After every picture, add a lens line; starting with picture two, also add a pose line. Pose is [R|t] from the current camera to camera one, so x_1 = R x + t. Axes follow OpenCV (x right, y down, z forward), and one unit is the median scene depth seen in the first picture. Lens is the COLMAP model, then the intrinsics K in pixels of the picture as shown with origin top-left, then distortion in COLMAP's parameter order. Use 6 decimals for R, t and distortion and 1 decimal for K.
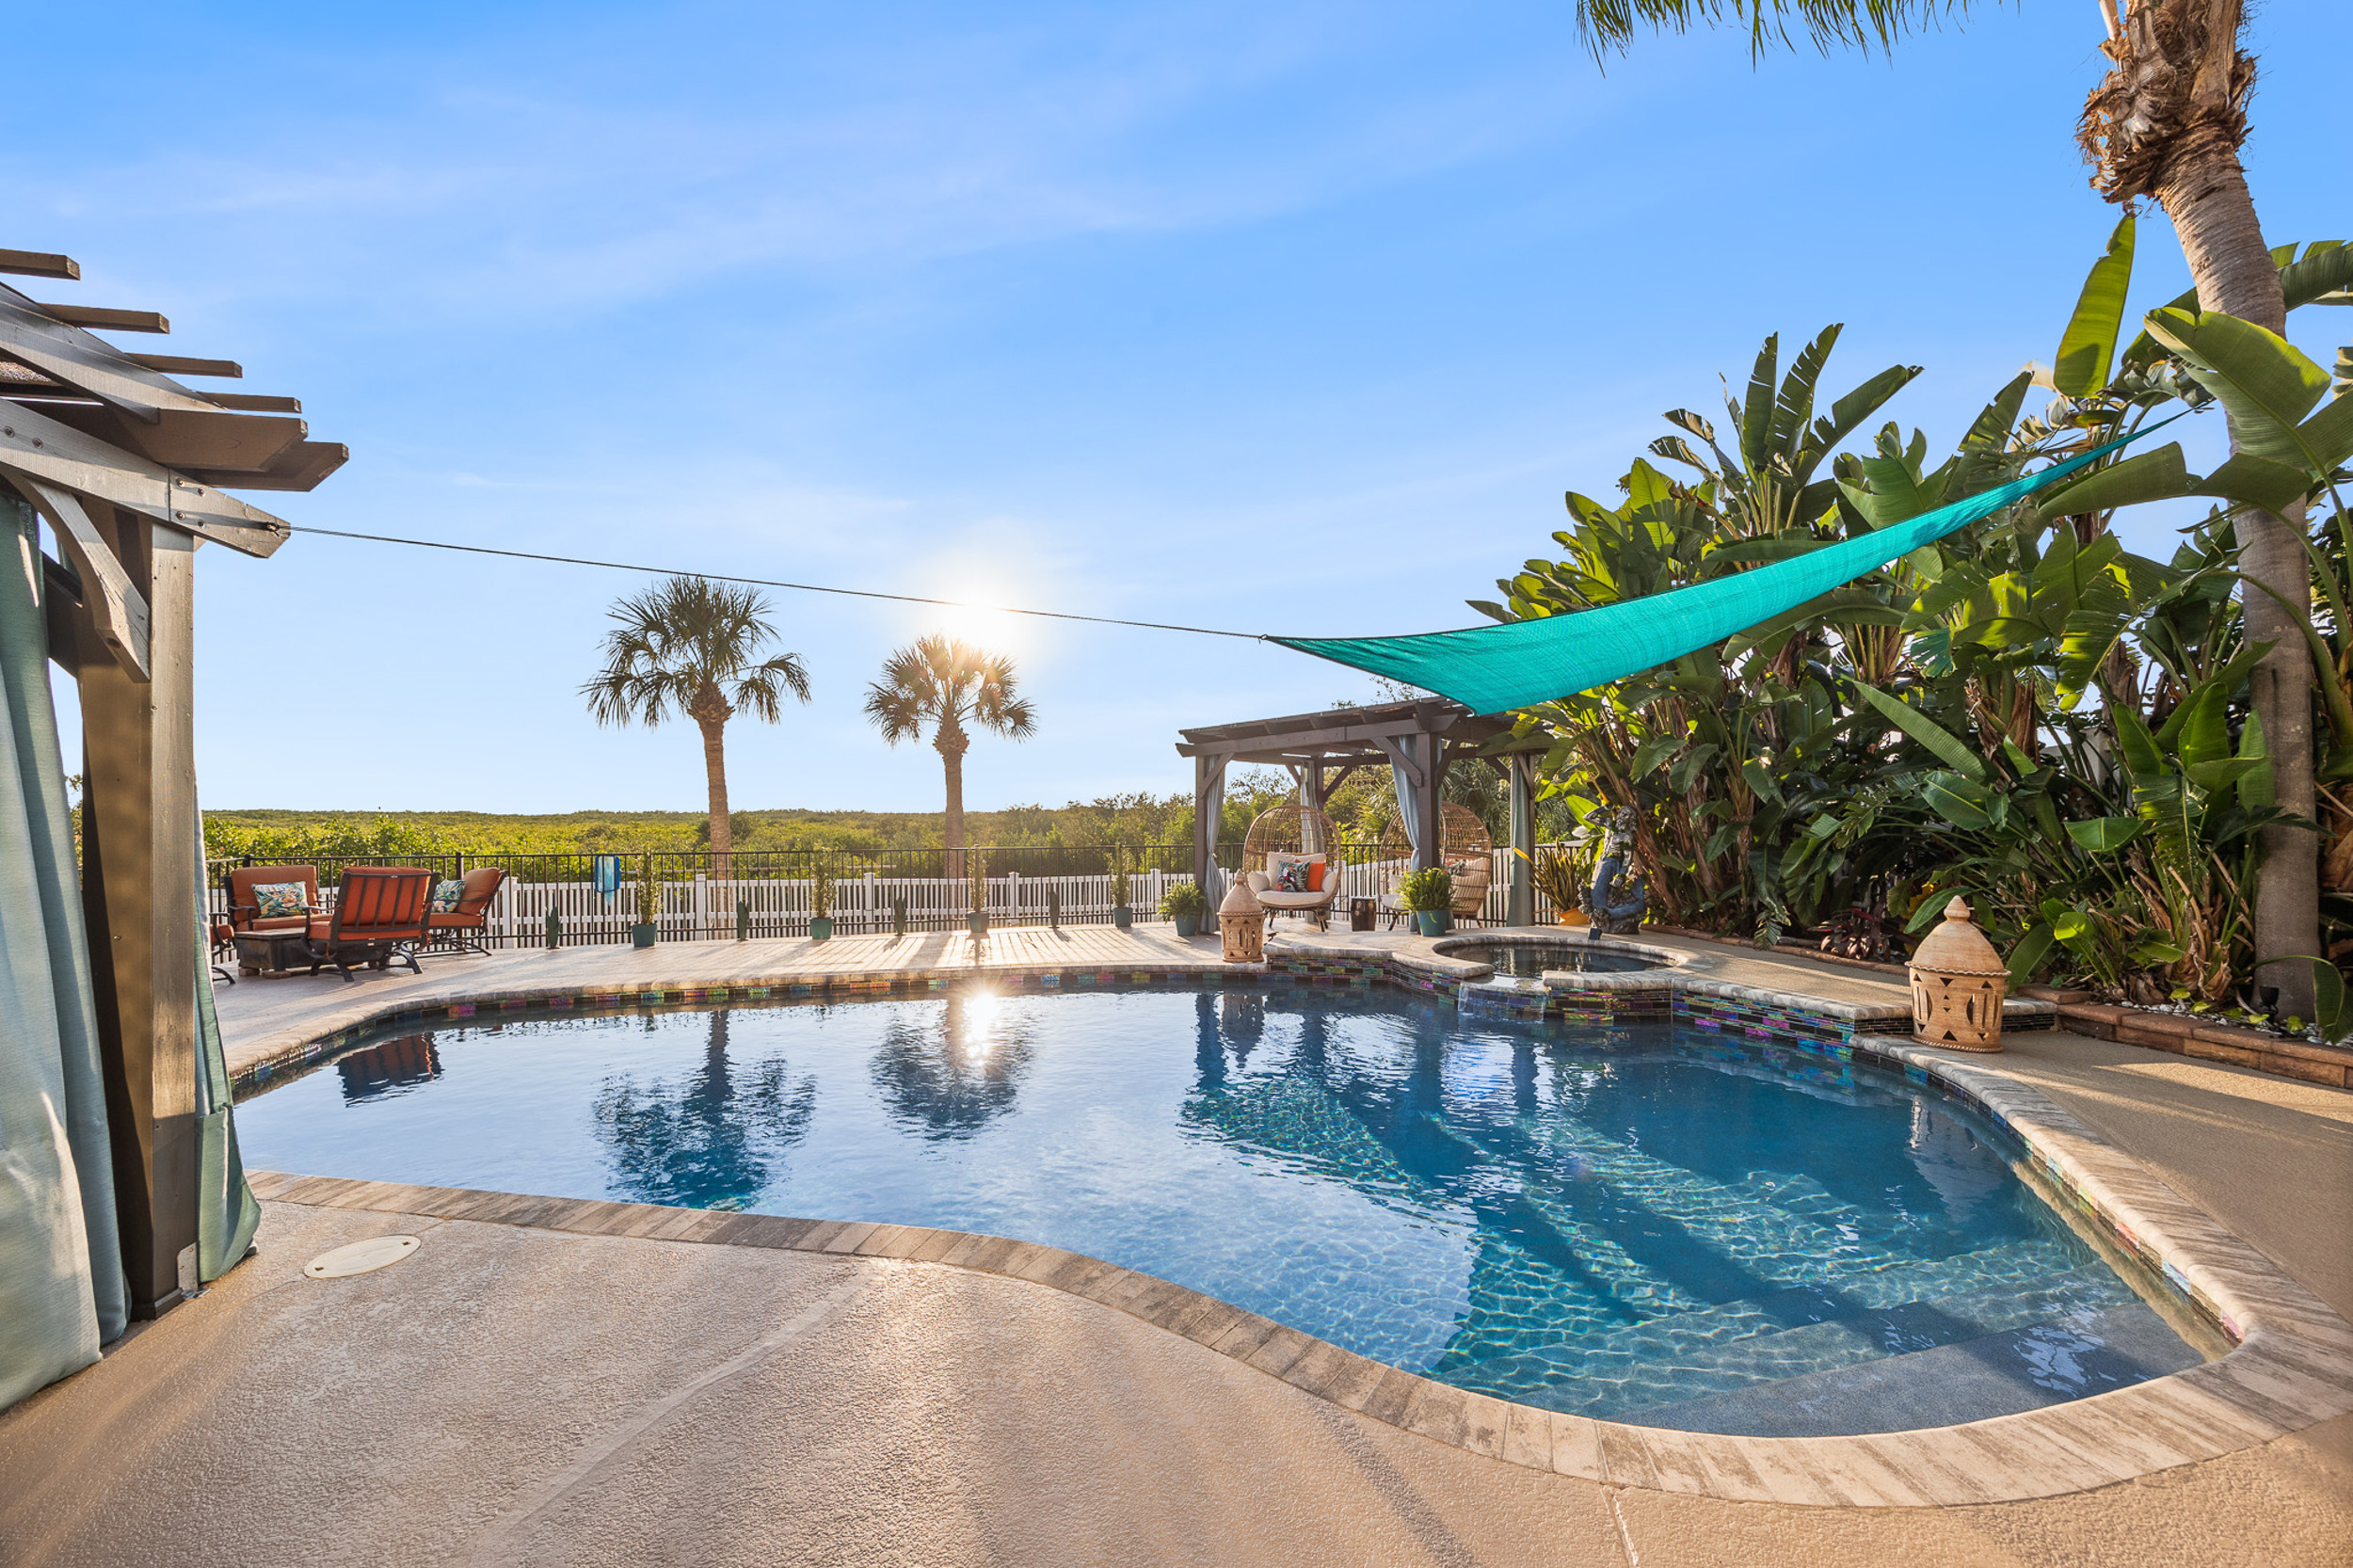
lens RADIAL K [[932.5, 0, 1176.3], [0, 932.5, 850.9], [0, 0, 1]] dist [-0.008377, -0.000014]
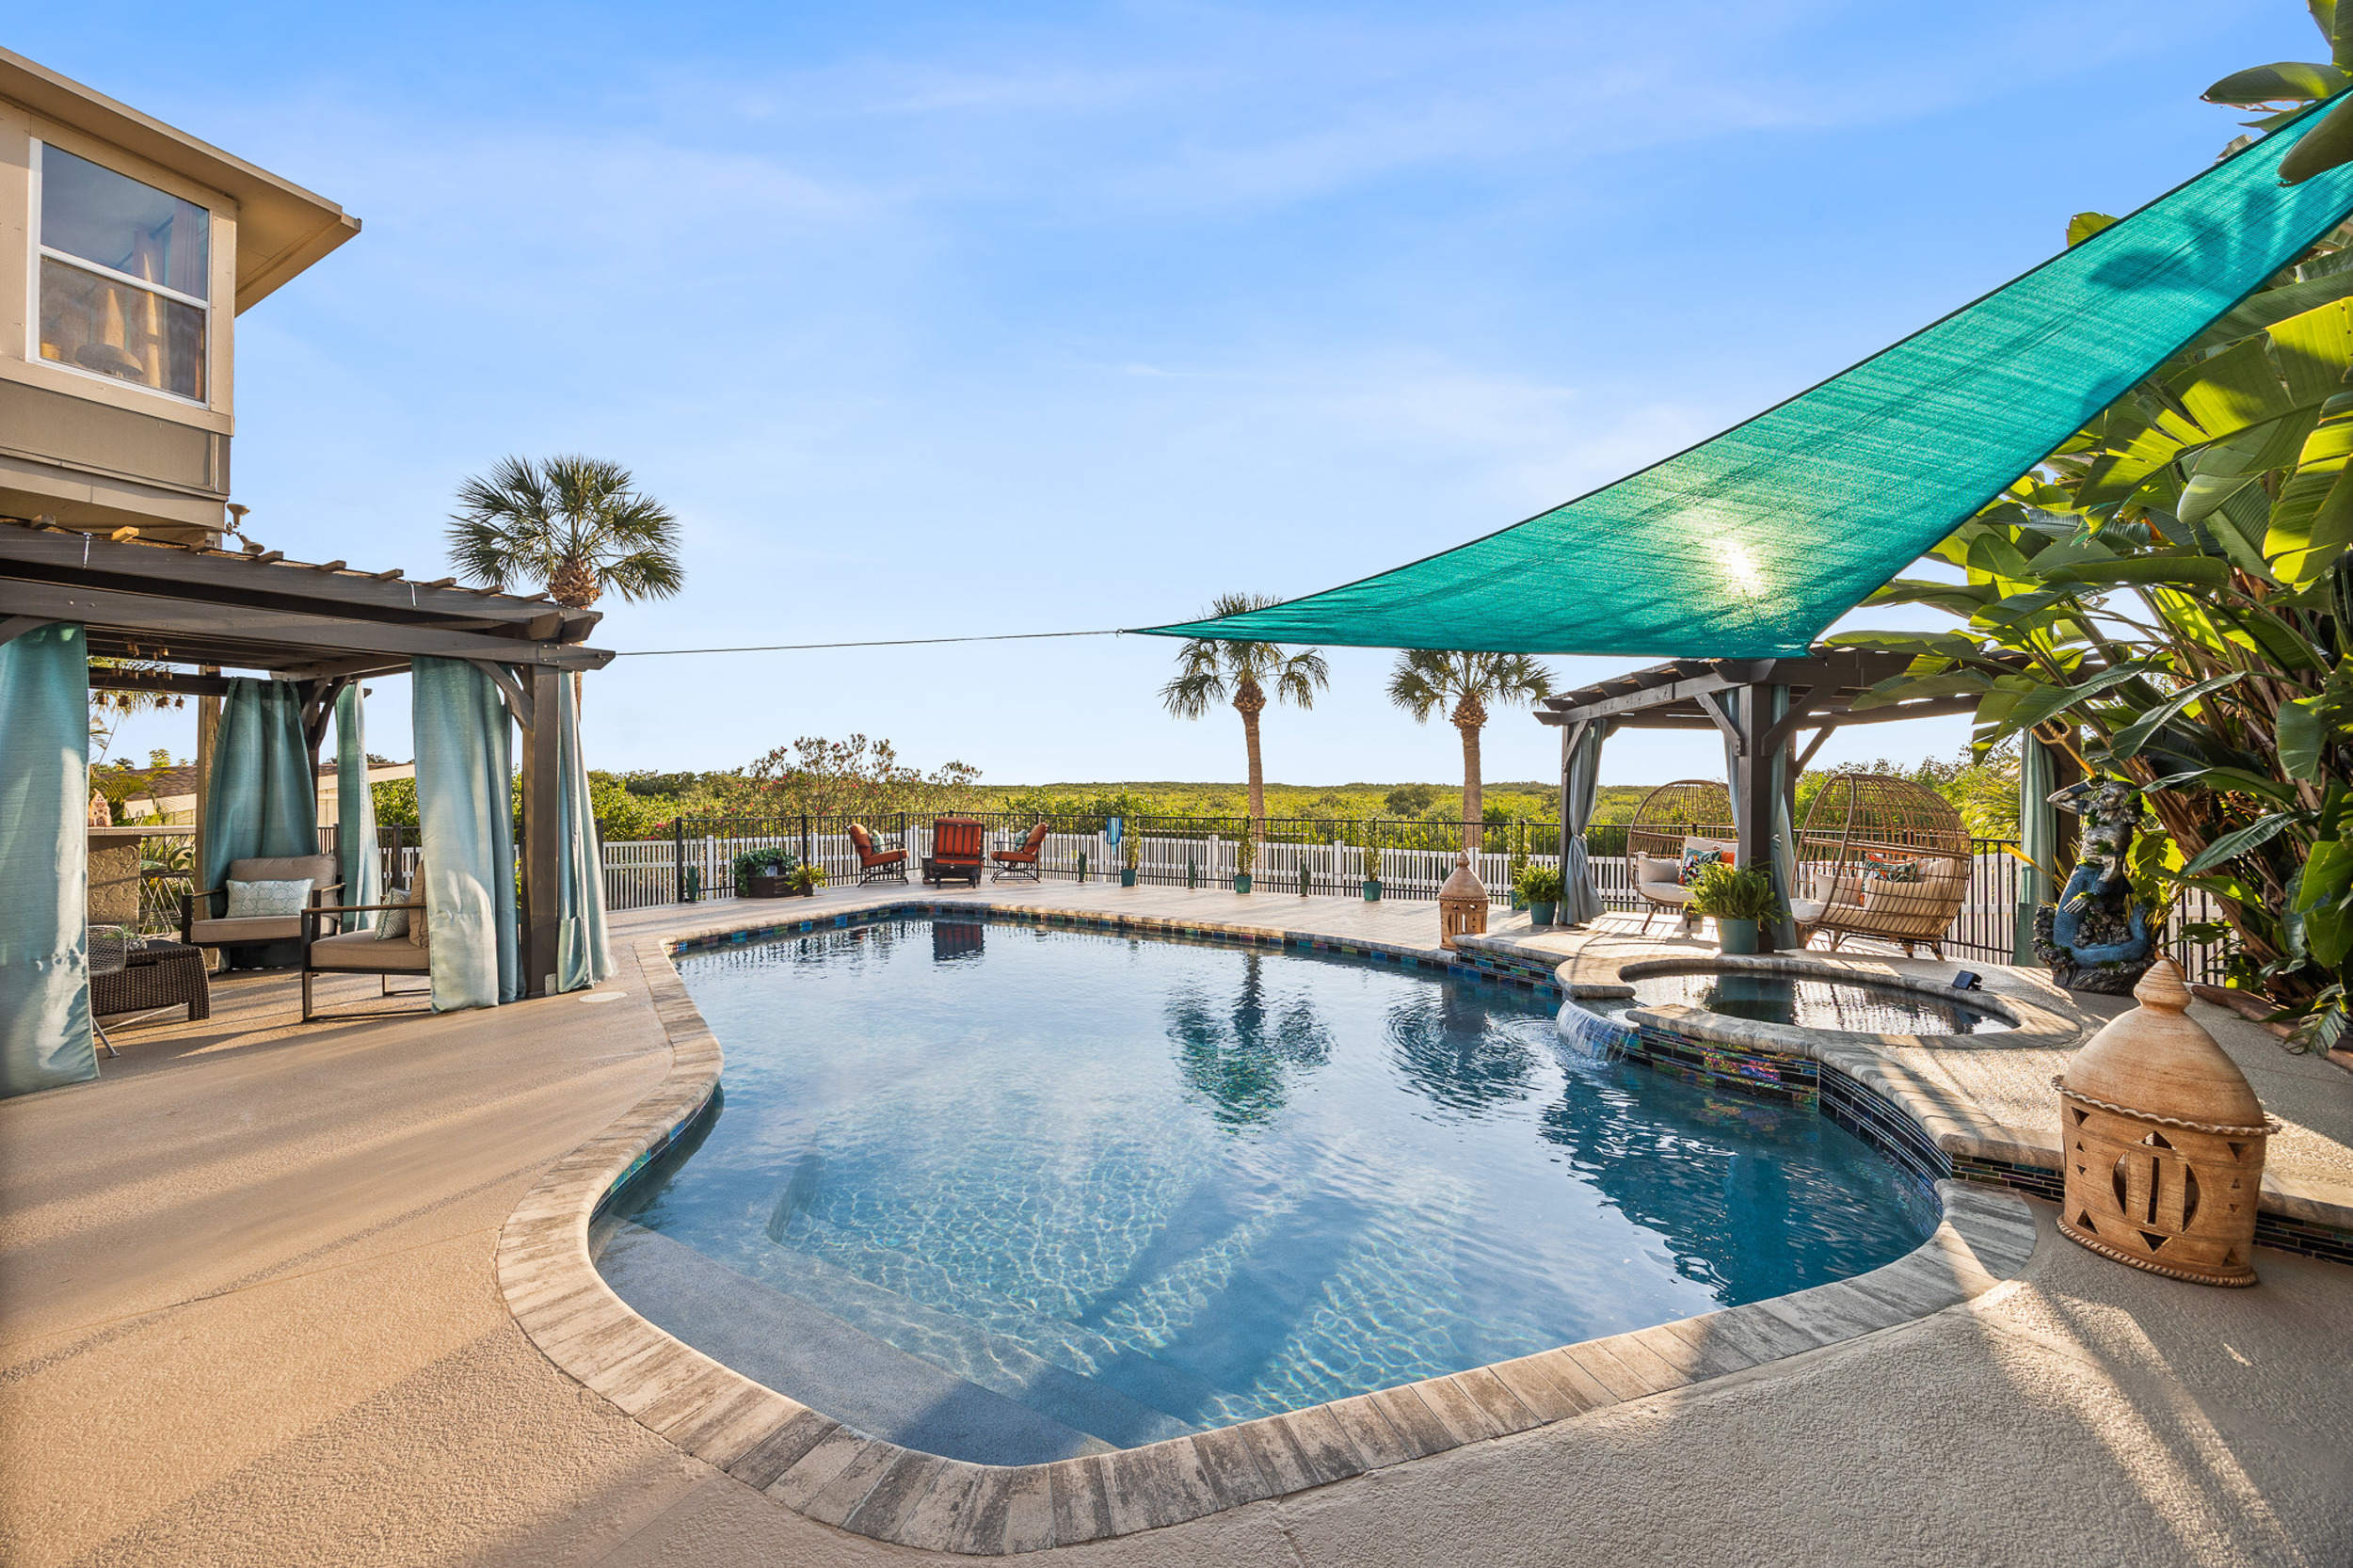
lens RADIAL K [[932.7, 0, 1177.1], [0, 932.7, 797.8], [0, 0, 1]] dist [0.022327, 0.000007]
pose [[0.690636, 0.013330, -0.723080, 0.428852], [-0.033530, 0.999345, -0.013603, -0.007548], [0.722425, 0.033640, 0.690631, 0.122484]]
